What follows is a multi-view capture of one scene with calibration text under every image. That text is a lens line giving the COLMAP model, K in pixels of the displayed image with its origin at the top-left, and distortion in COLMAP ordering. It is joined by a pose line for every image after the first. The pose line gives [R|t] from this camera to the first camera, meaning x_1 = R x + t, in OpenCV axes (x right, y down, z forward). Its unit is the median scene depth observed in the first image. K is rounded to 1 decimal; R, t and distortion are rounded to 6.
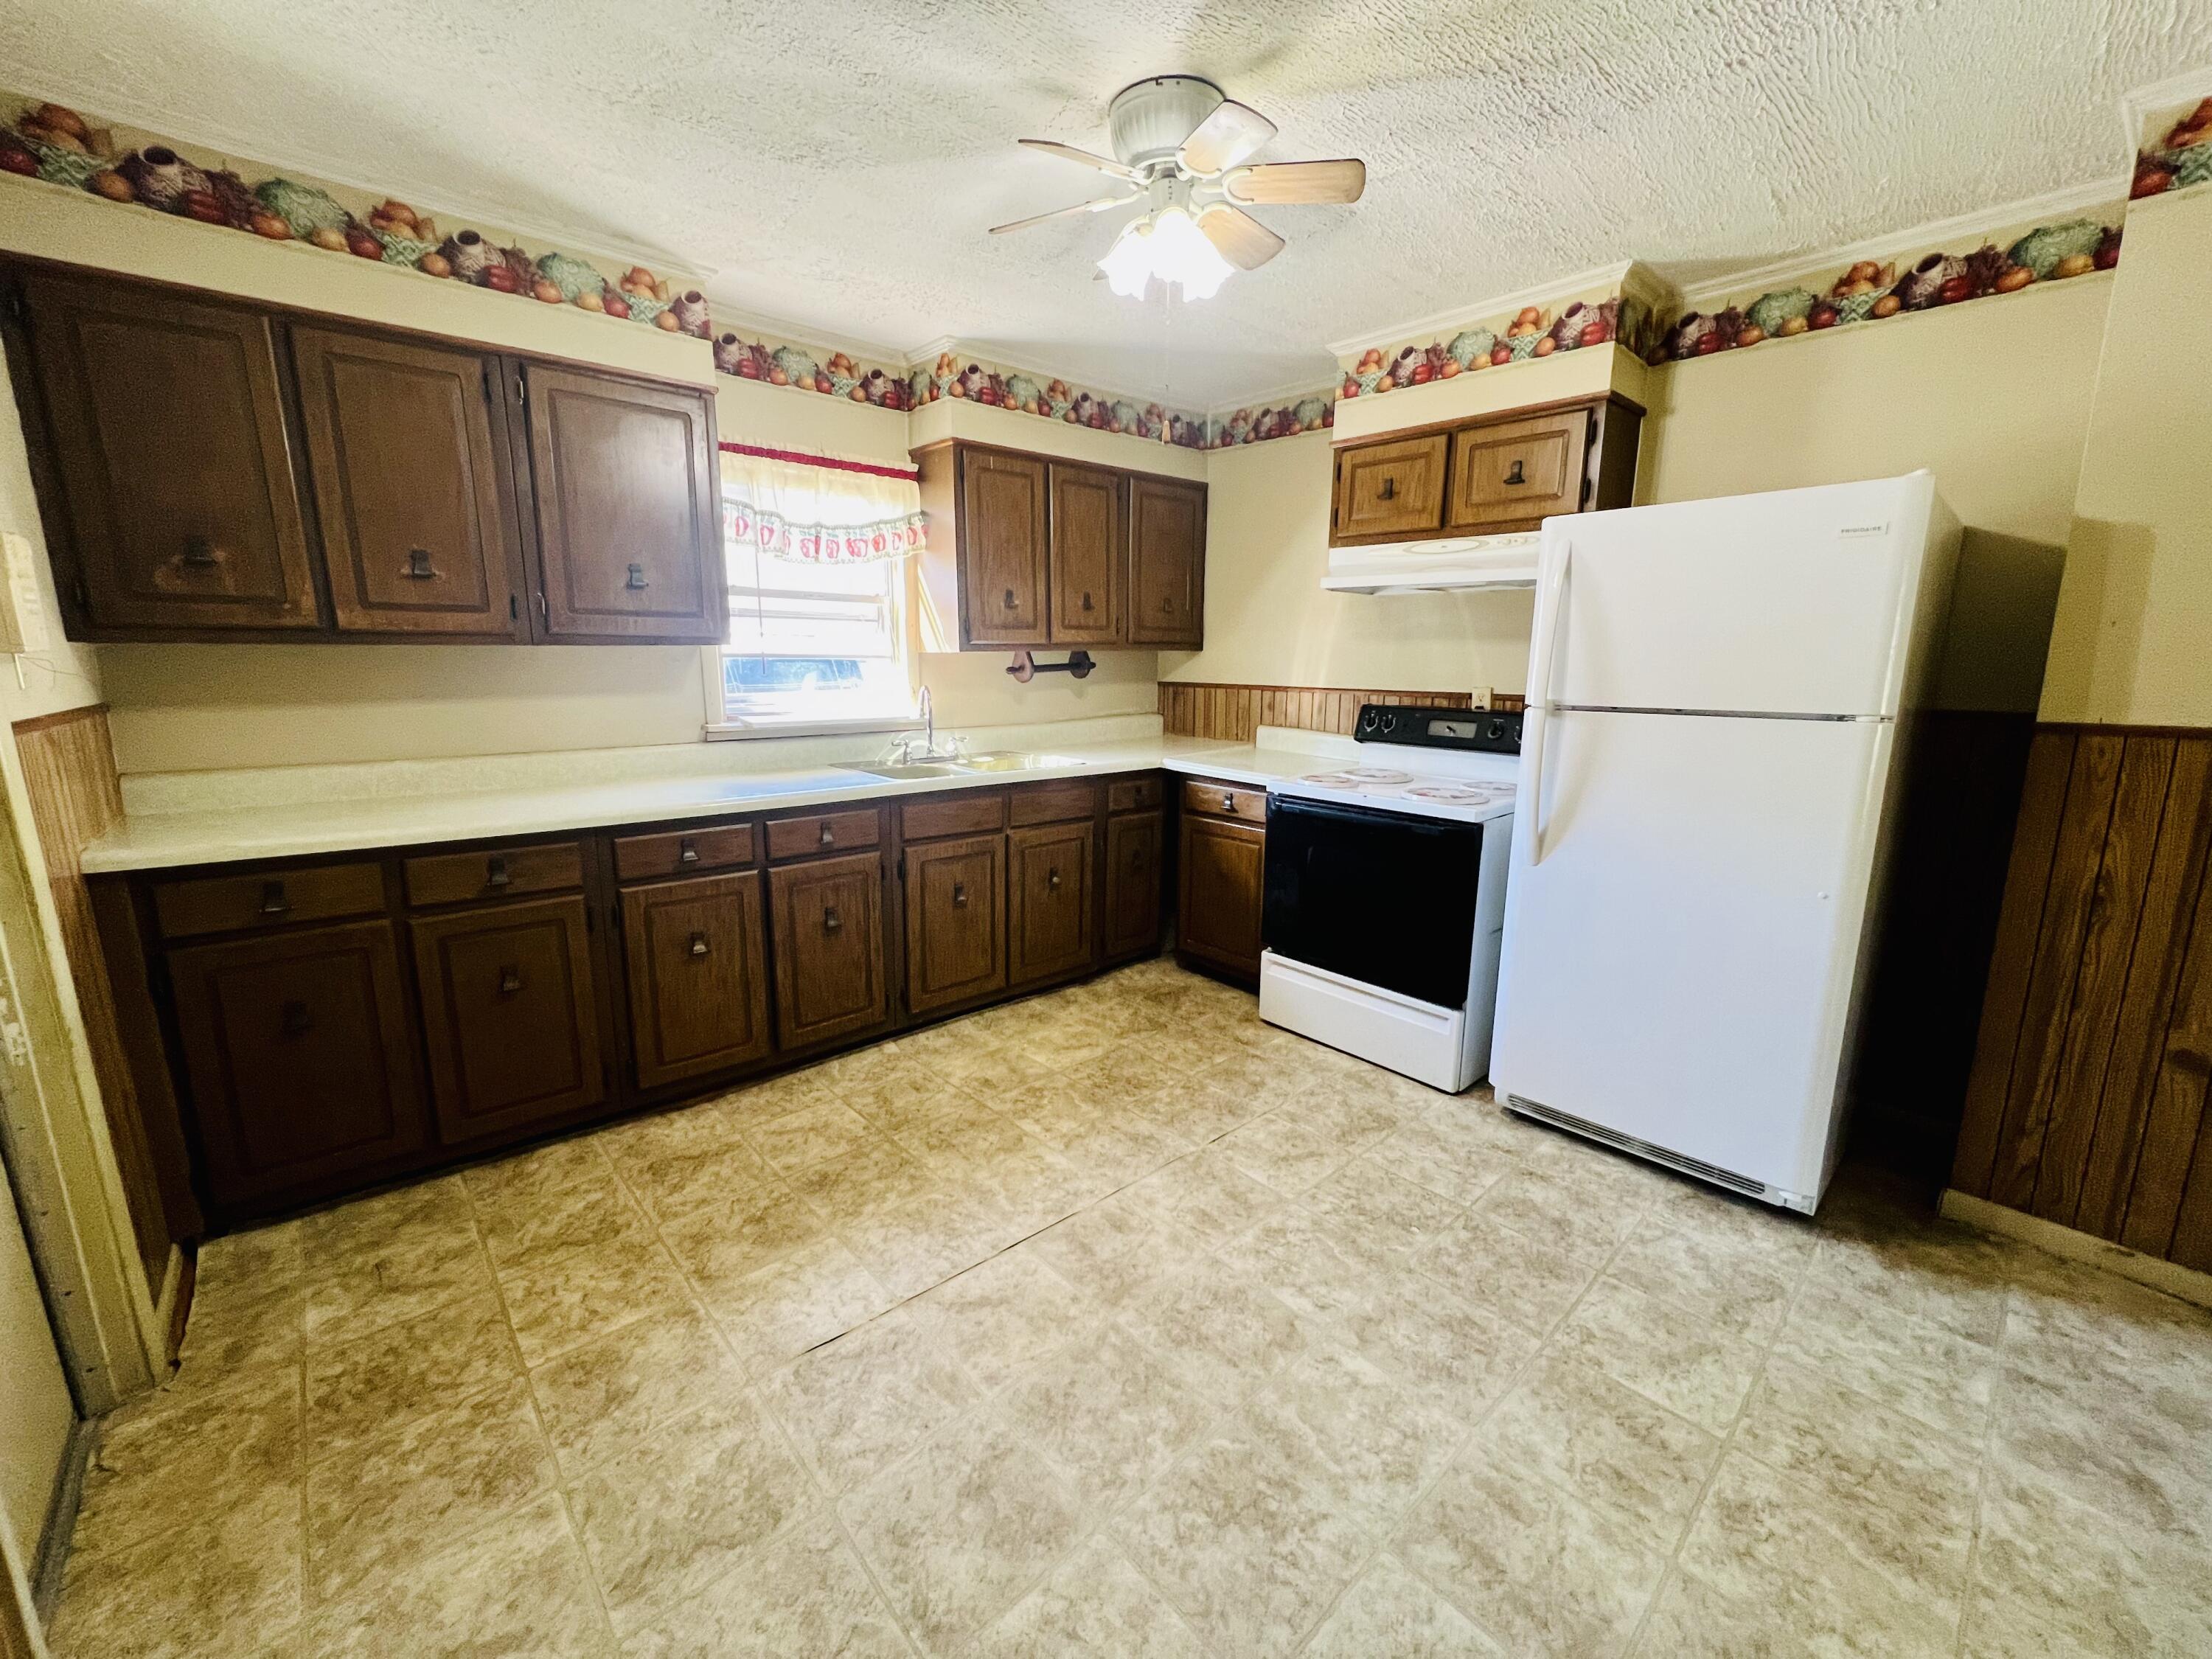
lens RADIAL K [[885.2, 0, 1097.6], [0, 885.2, 822.7], [0, 0, 1]] dist [-0.002337, 0.000599]
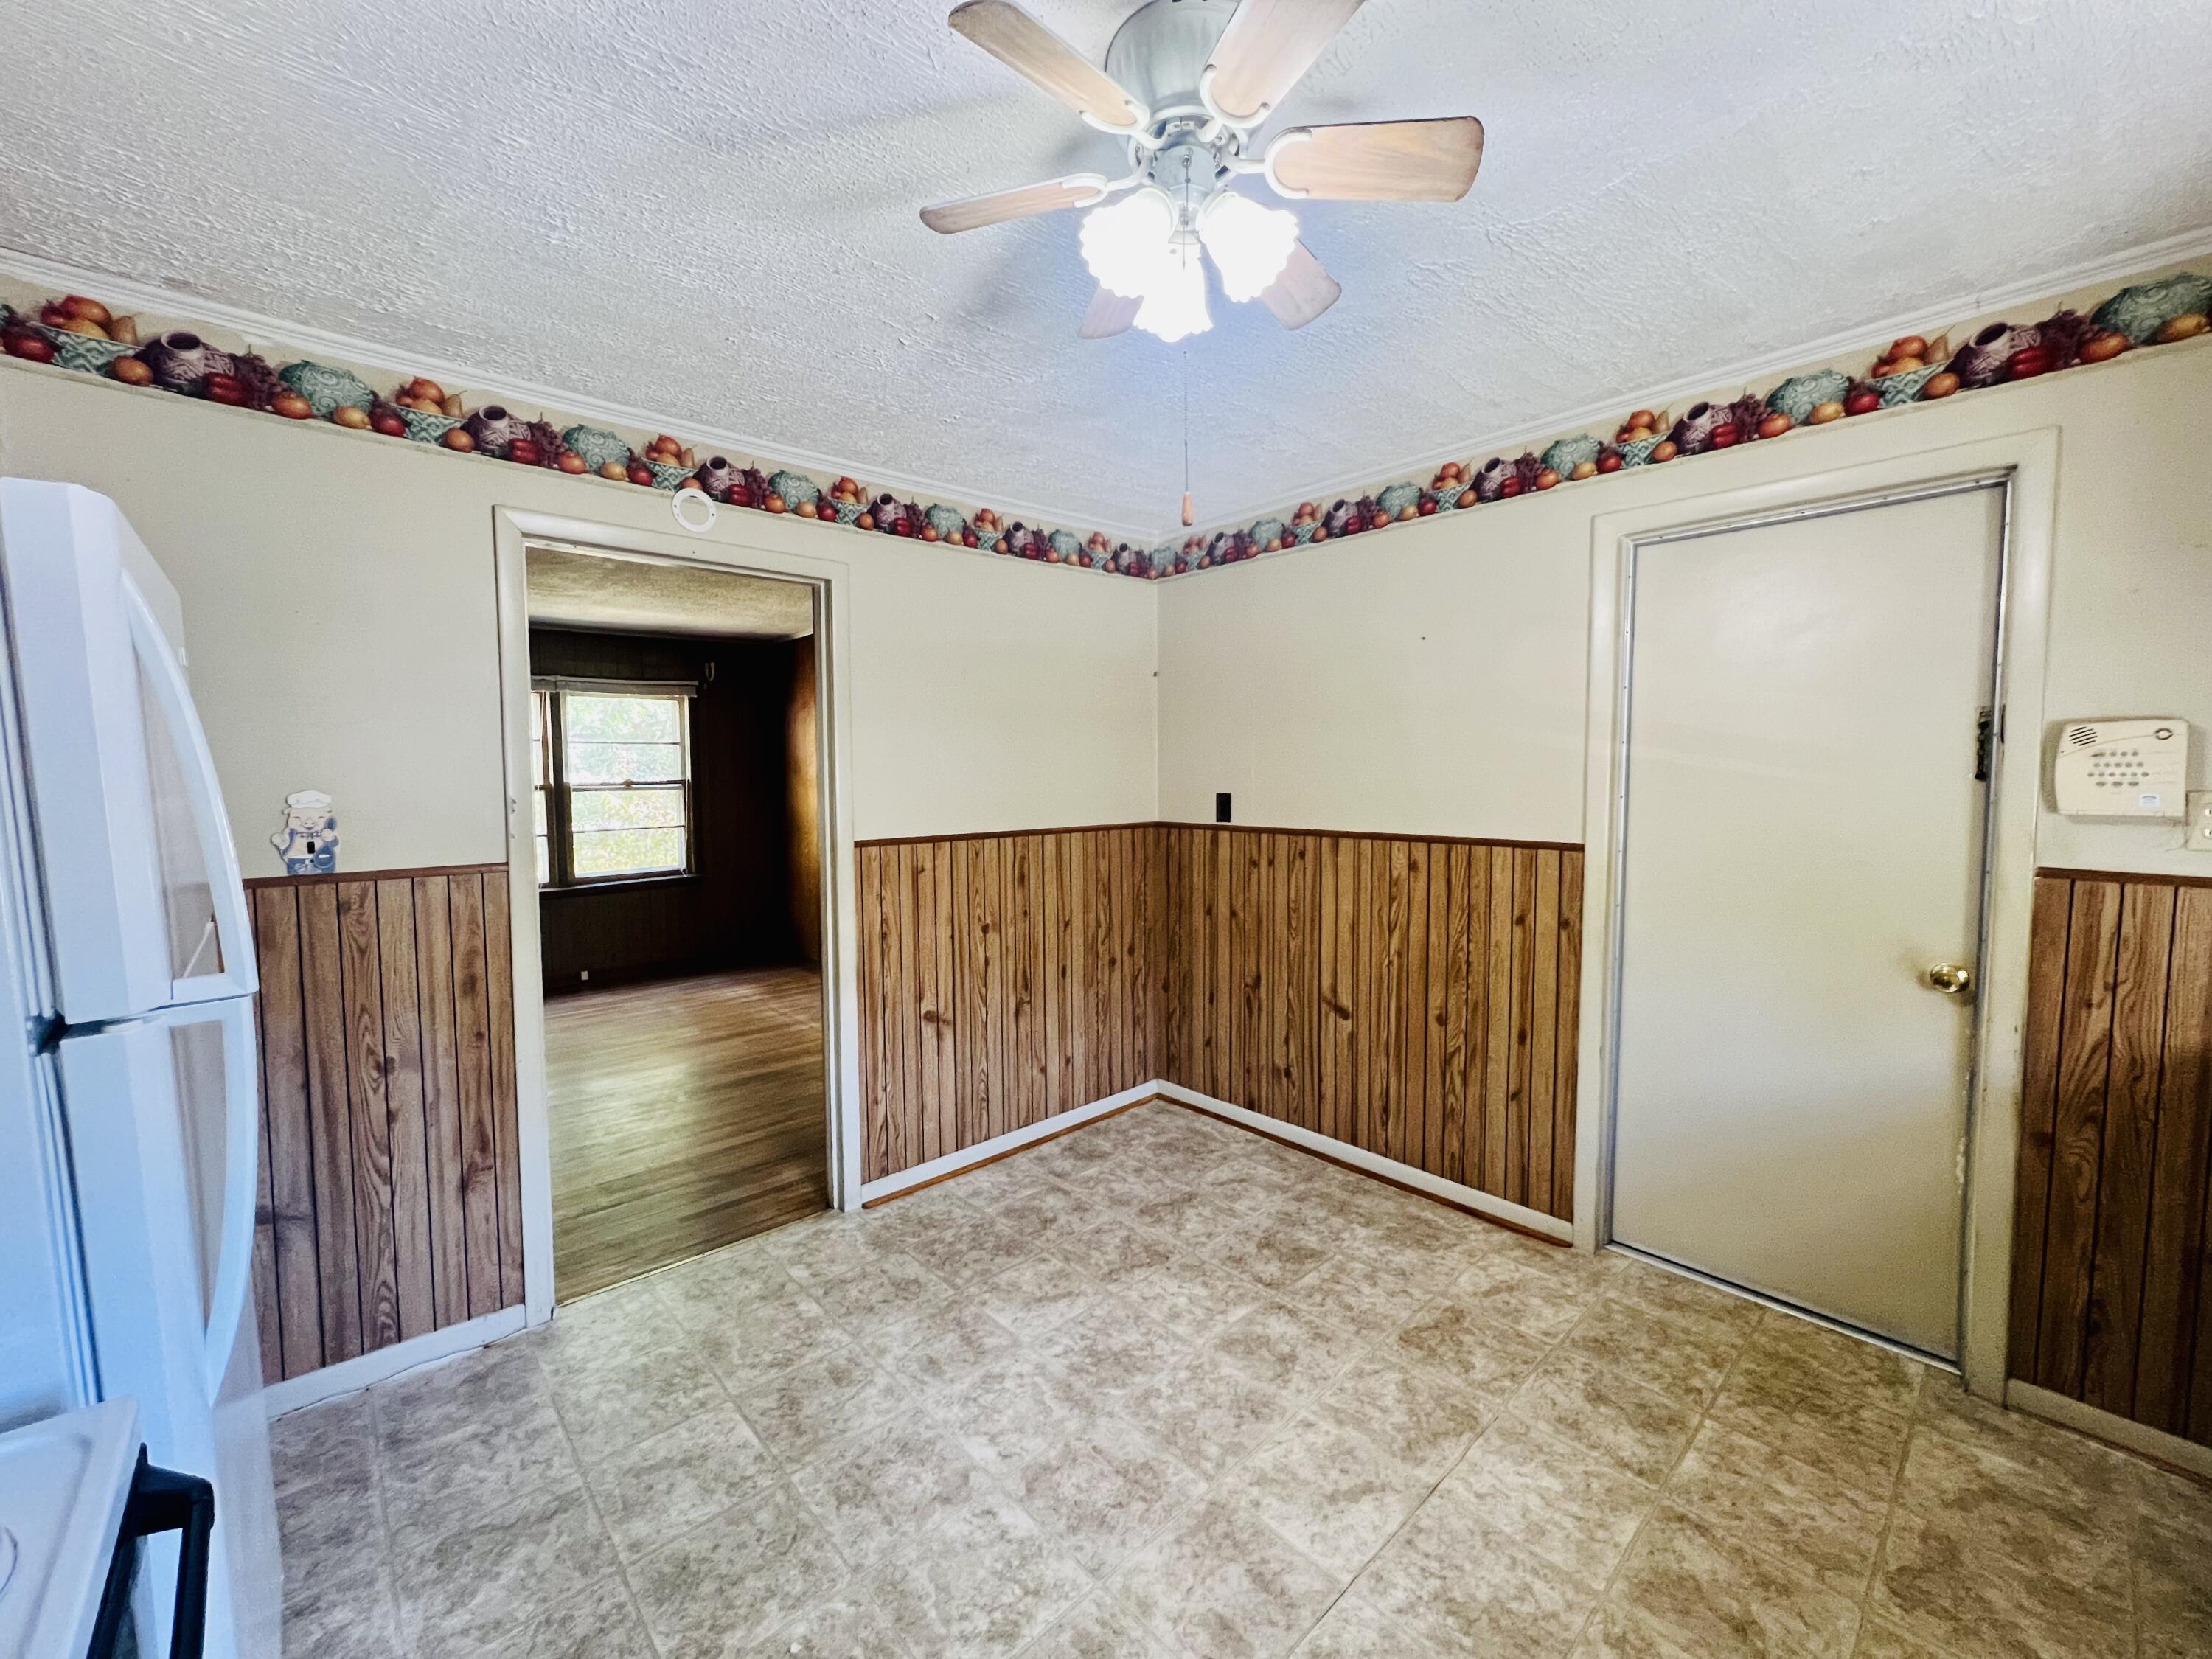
lens RADIAL K [[885.2, 0, 1097.6], [0, 885.2, 822.7], [0, 0, 1]] dist [-0.002337, 0.000599]
pose [[-0.999998, -0.001969, -0.000773, 0.101190], [-0.002100, 0.967999, 0.250946, -0.272543], [0.000255, 0.250947, -0.968001, 1.219683]]
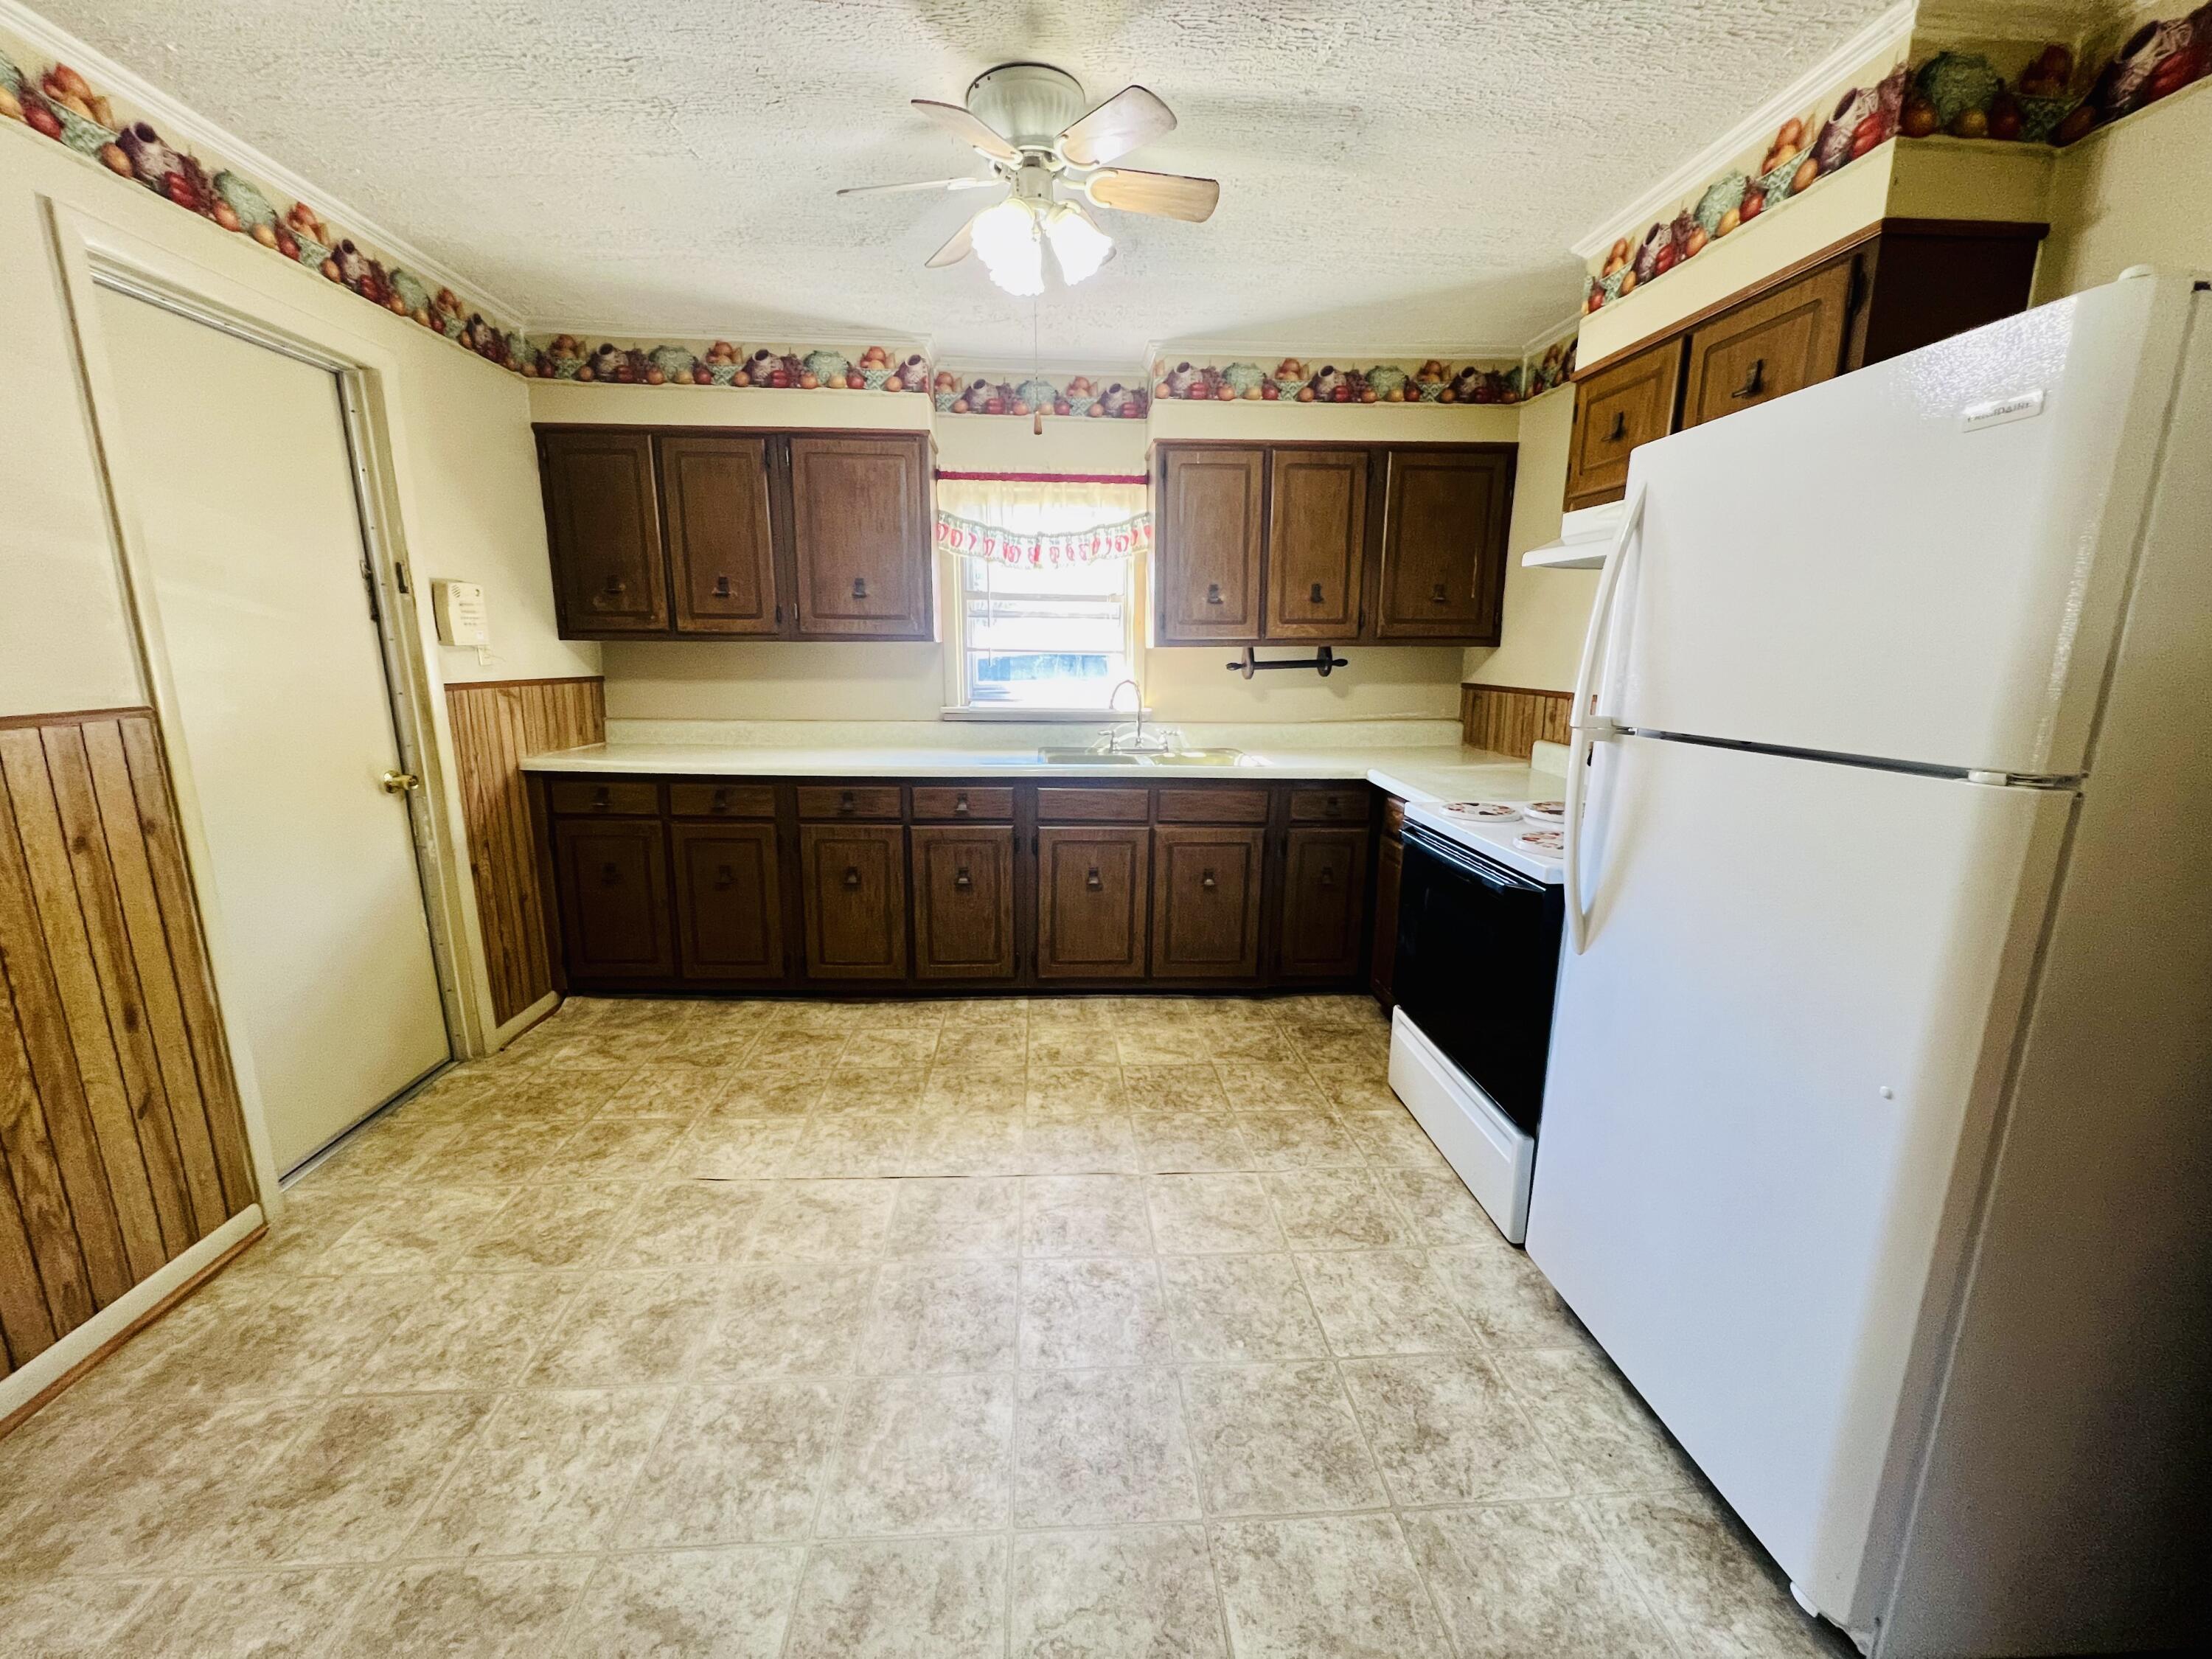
lens RADIAL K [[885.2, 0, 1097.6], [0, 885.2, 822.7], [0, 0, 1]] dist [-0.002337, 0.000599]
pose [[0.782496, 0.122479, -0.610490, 0.567492], [-0.120283, 0.991729, 0.044792, -0.037304], [0.610927, 0.038382, 0.790756, 0.197538]]
